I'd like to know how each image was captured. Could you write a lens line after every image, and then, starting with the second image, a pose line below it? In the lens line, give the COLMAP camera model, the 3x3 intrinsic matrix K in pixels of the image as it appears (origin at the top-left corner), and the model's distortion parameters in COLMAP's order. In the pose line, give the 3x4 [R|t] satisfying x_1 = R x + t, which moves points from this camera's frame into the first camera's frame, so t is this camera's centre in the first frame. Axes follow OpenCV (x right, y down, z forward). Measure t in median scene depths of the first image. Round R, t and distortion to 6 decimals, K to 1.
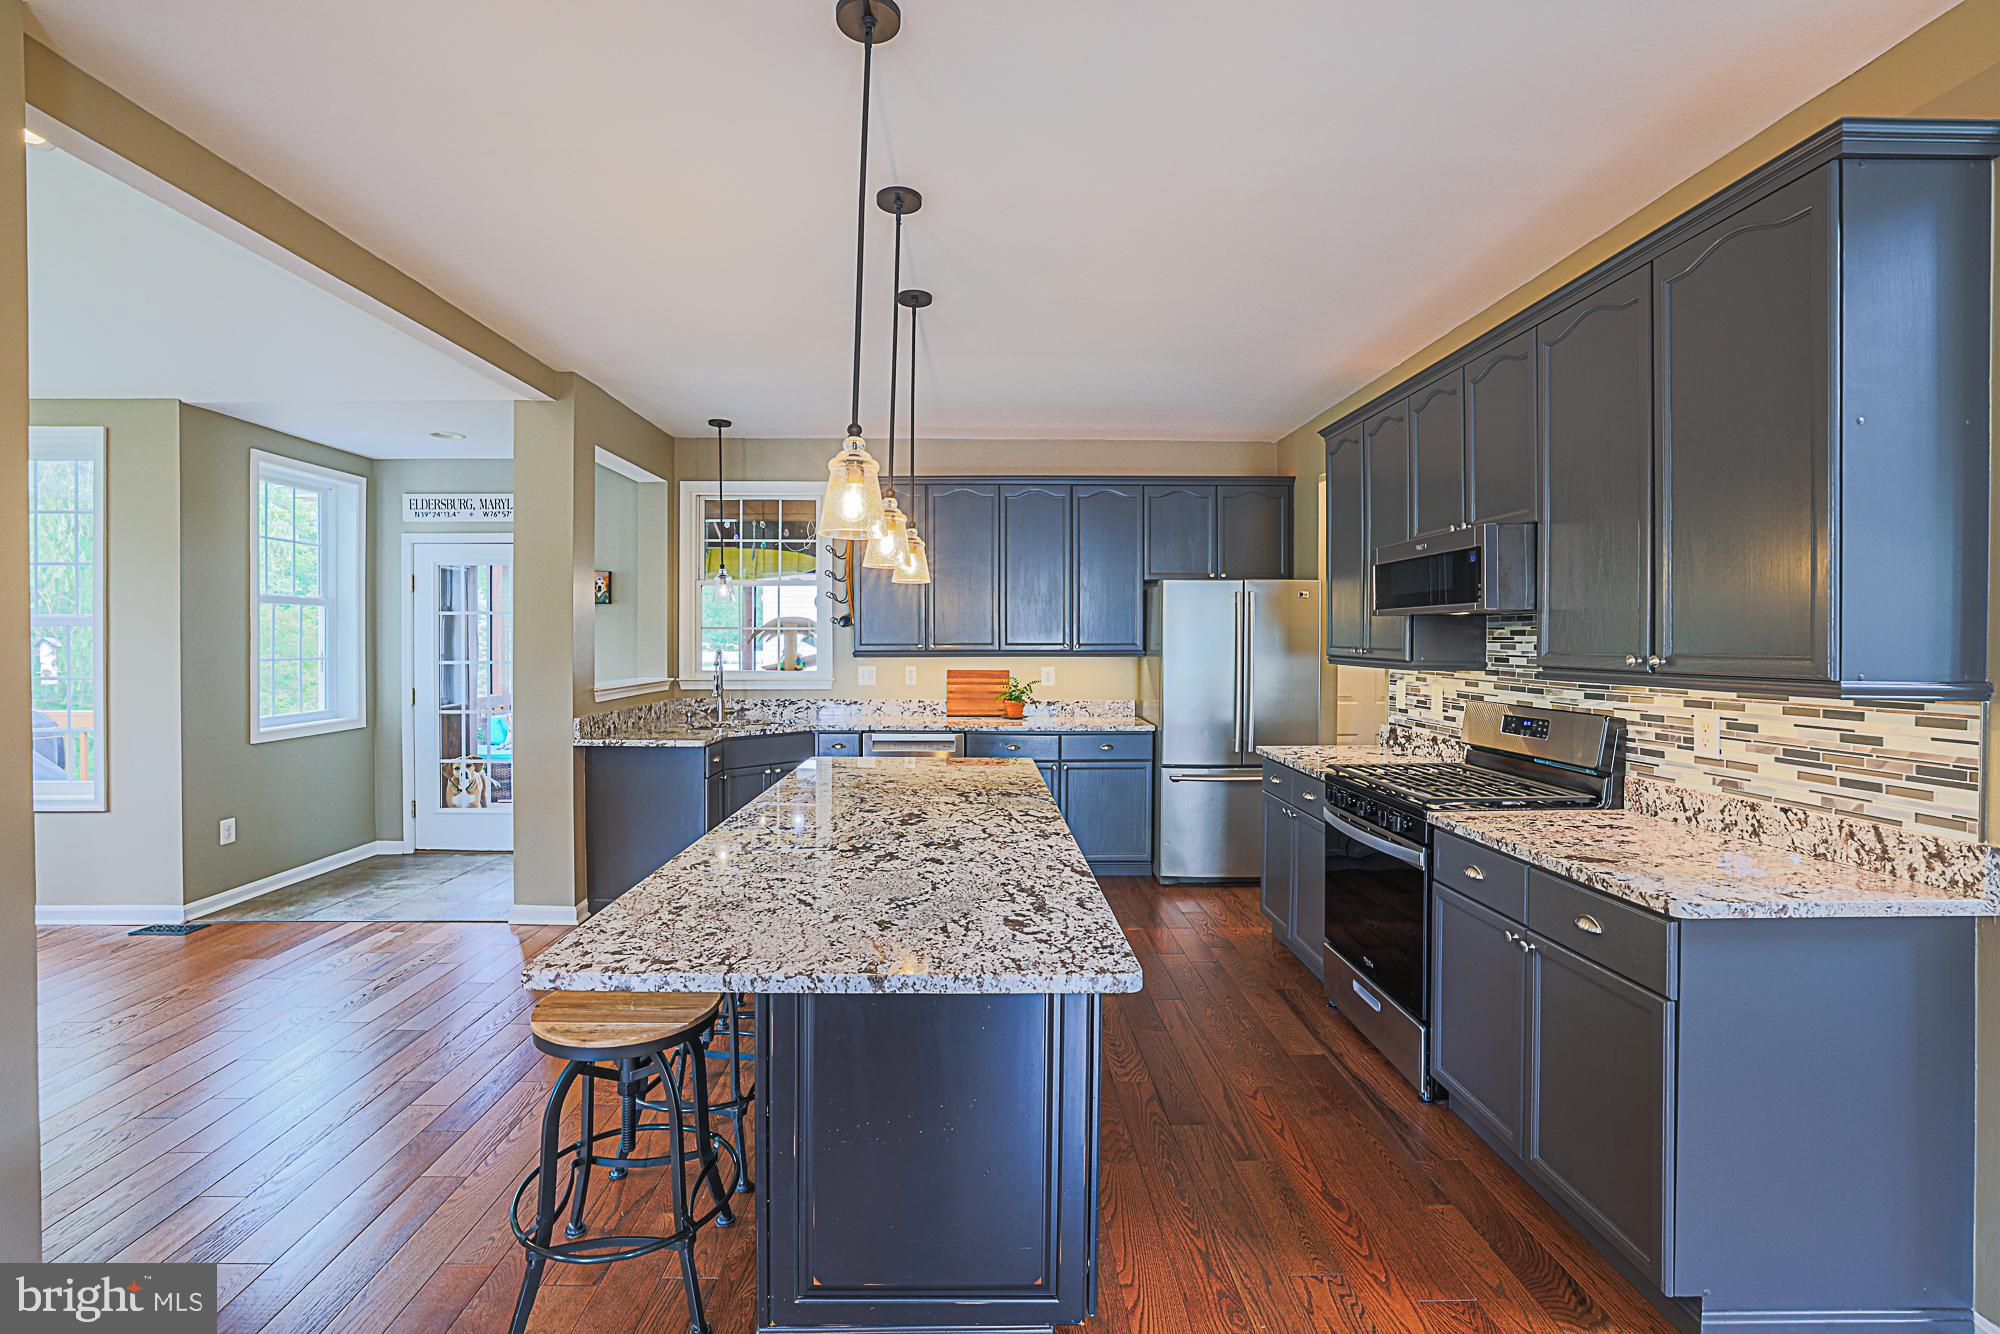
lens RADIAL K [[877.8, 0, 978.9], [0, 877.8, 644.5], [0, 0, 1]] dist [-0.036246, 0.010011]
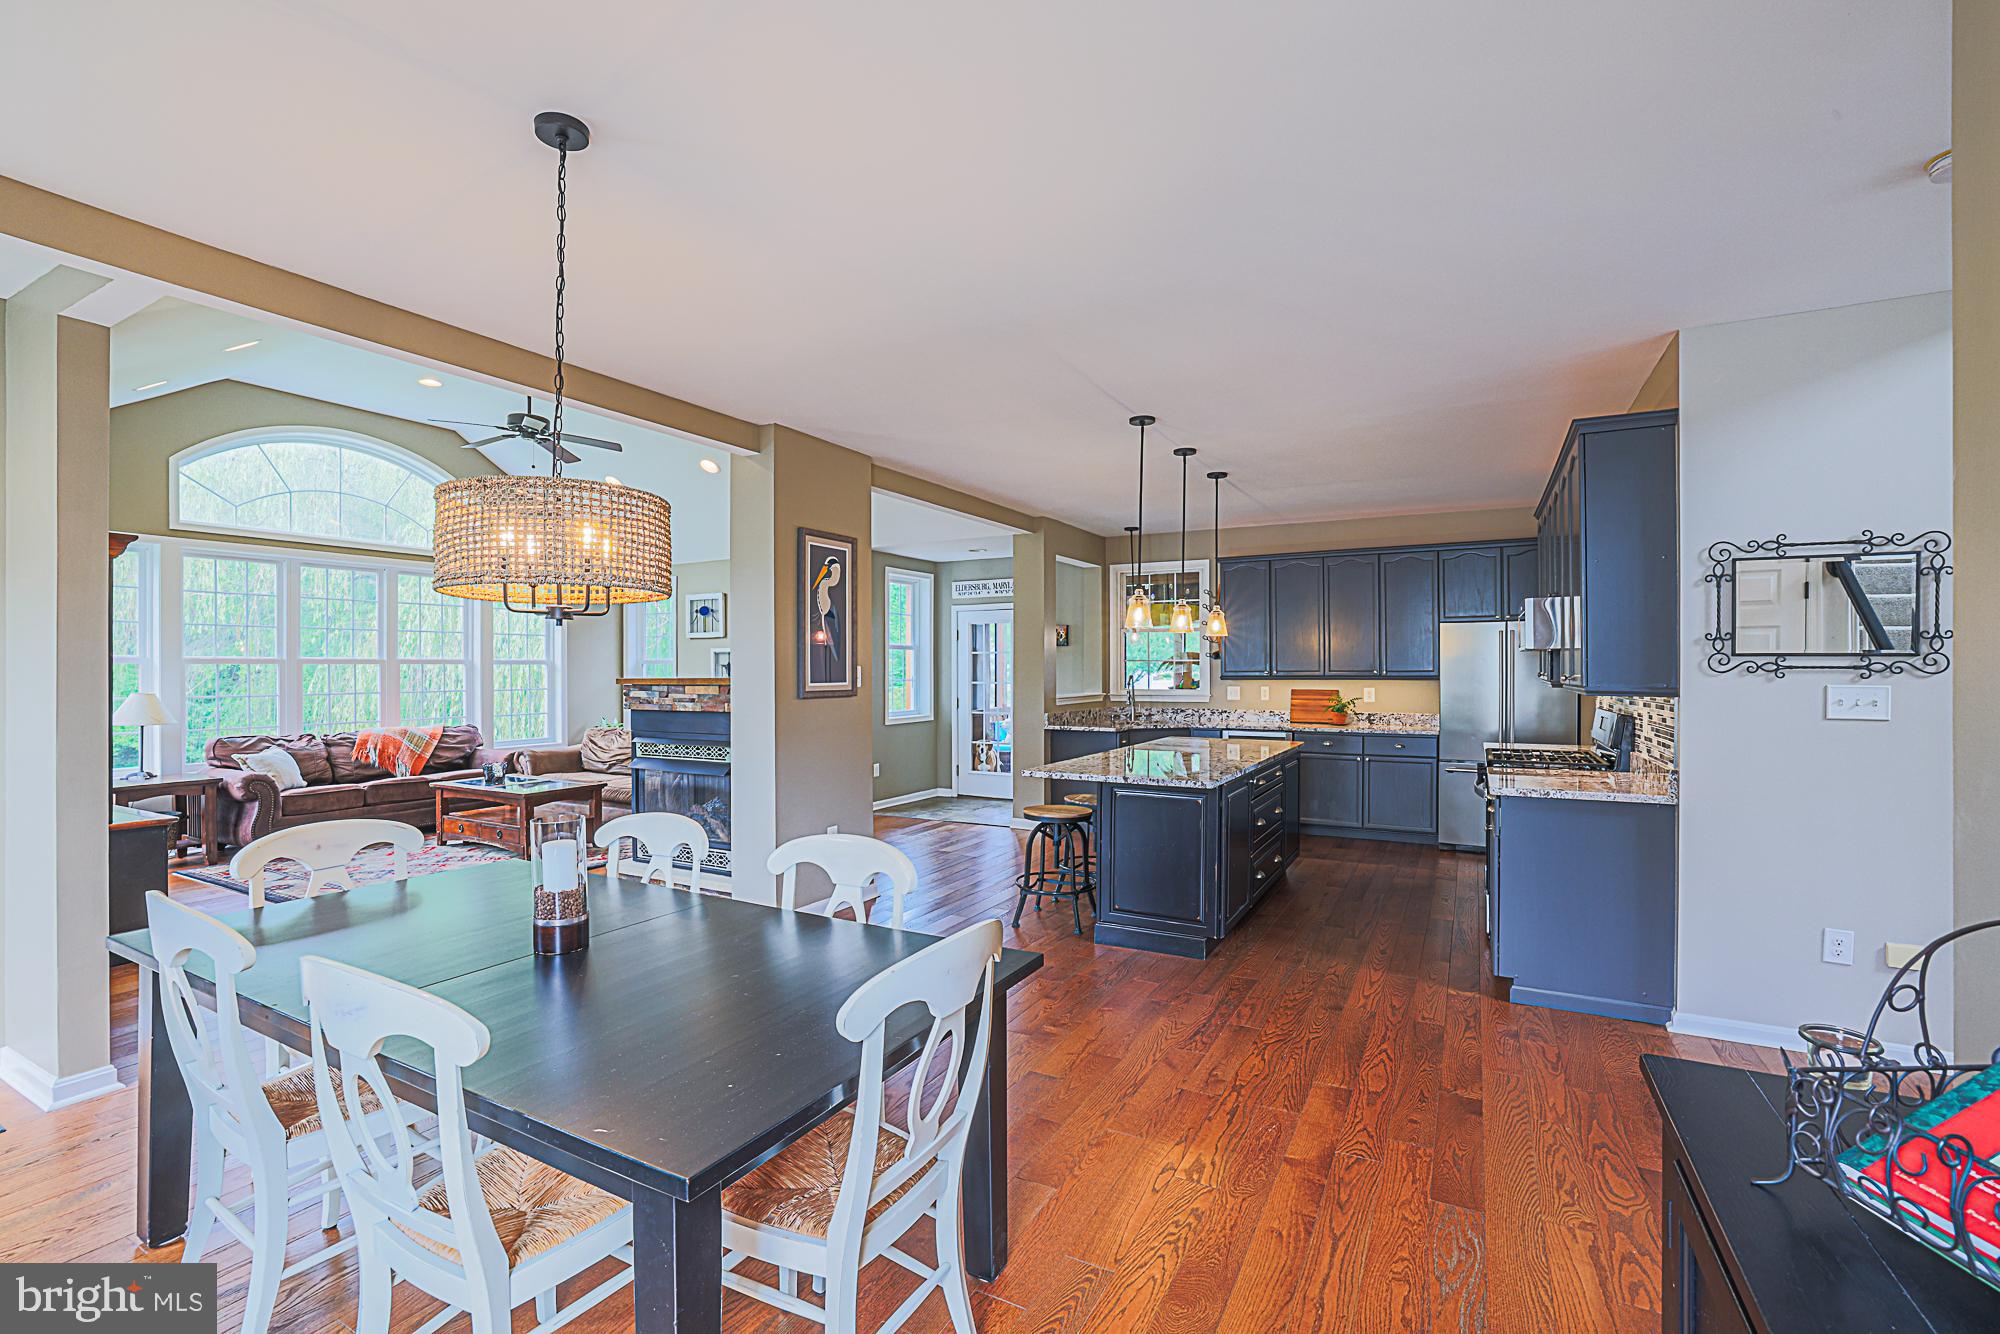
lens RADIAL K [[877.8, 0, 993.6], [0, 877.8, 662.2], [0, 0, 1]] dist [-0.036246, 0.010011]
pose [[0.874637, -0.006430, -0.484735, 0.321180], [0.000456, 0.999923, -0.012440, 0.004050], [0.484777, 0.010659, 0.874573, -0.630842]]
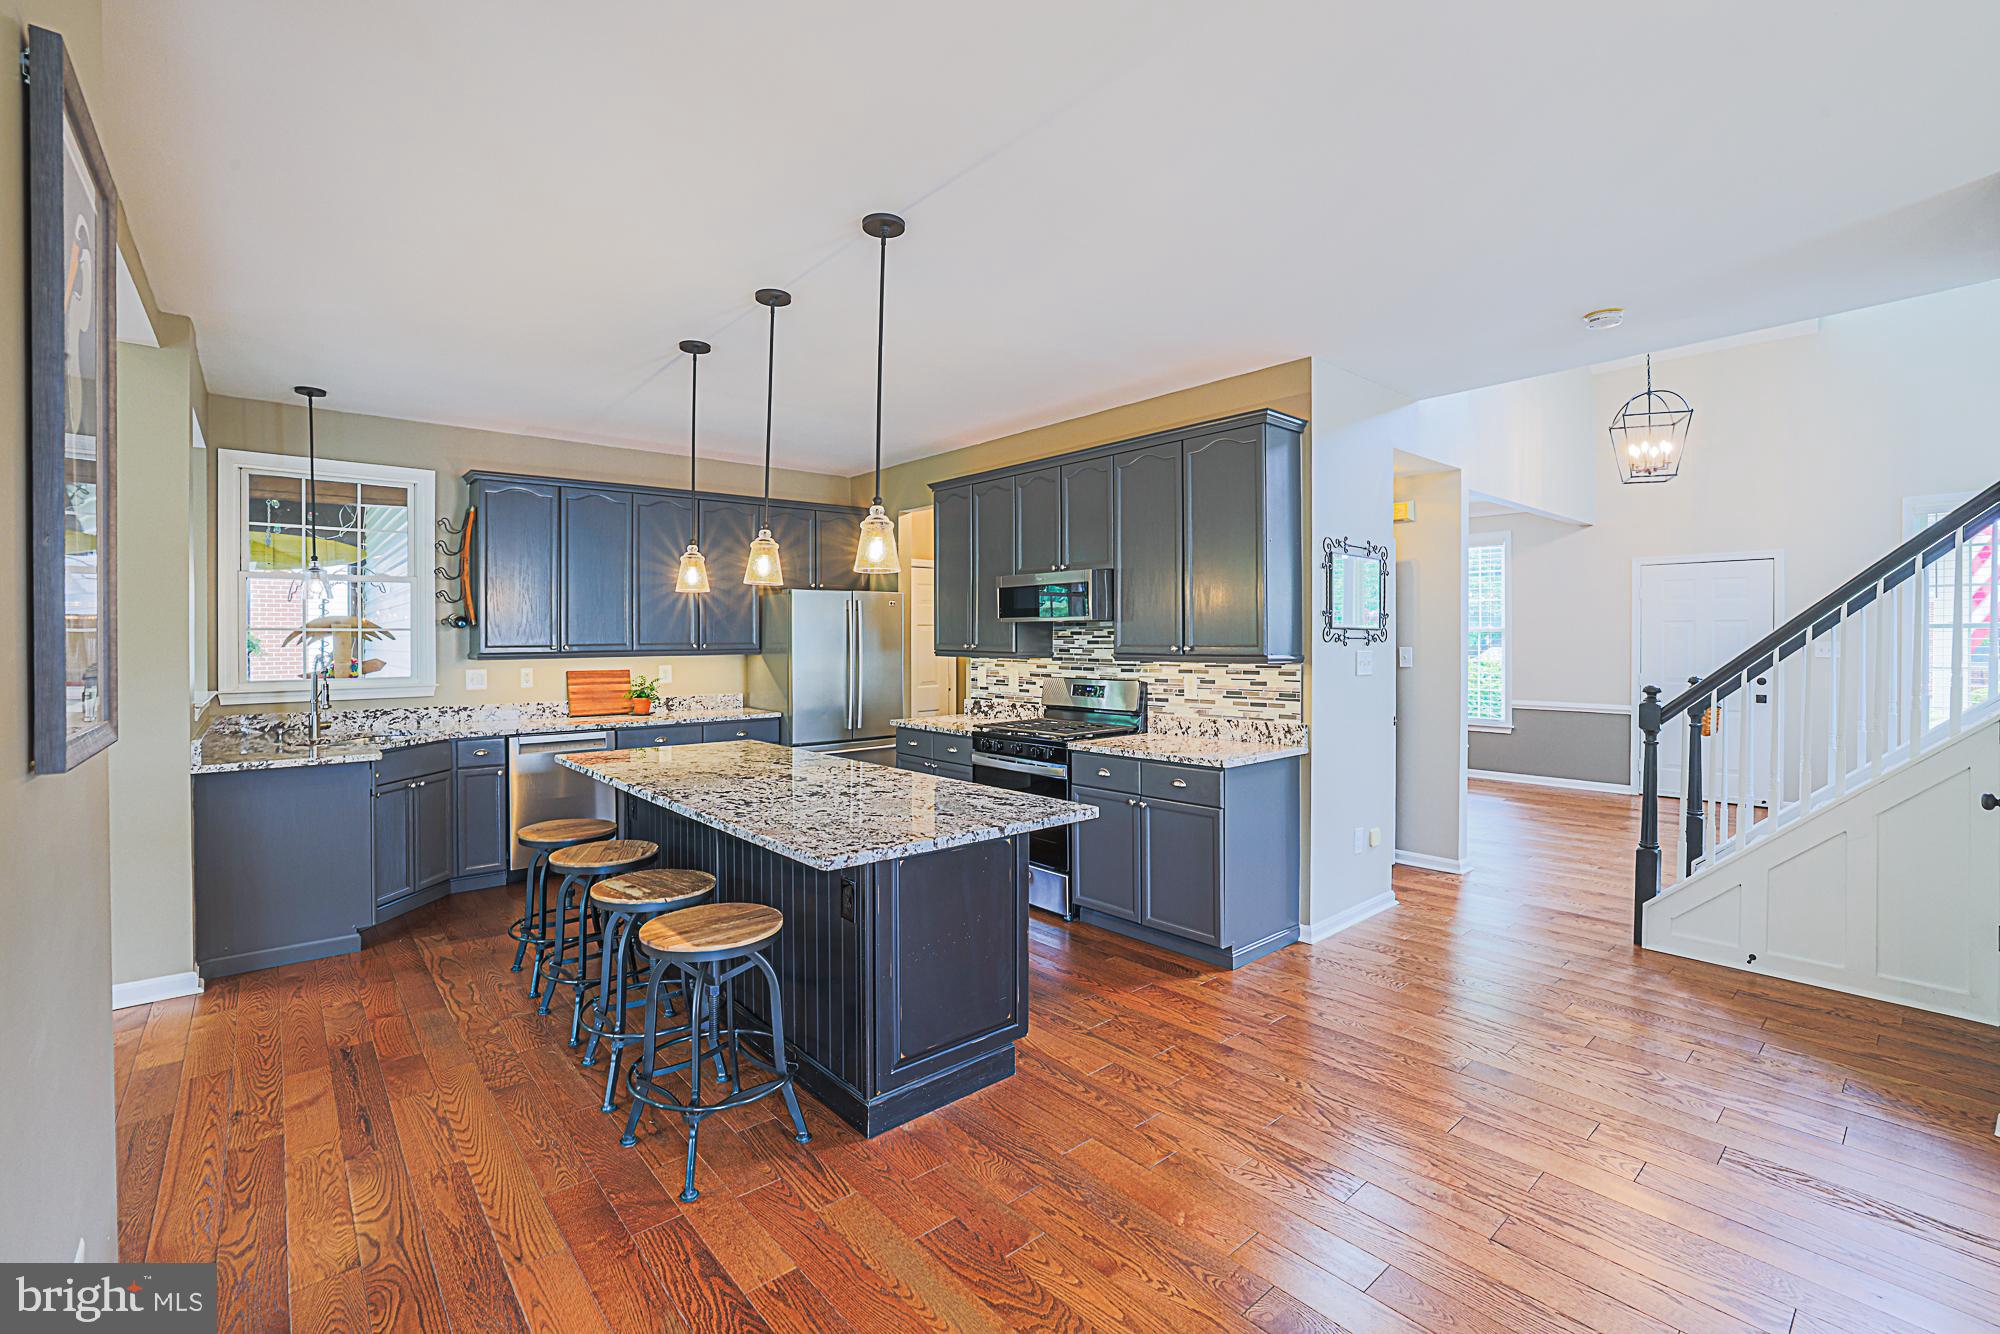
lens RADIAL K [[877.8, 0, 1027.2], [0, 877.8, 637.8], [0, 0, 1]] dist [-0.036246, 0.010011]
pose [[0.749828, -0.005905, 0.661607, -0.411632], [0.010151, 0.999945, -0.002579, -0.001883], [-0.661555, 0.008650, 0.749847, -0.127442]]
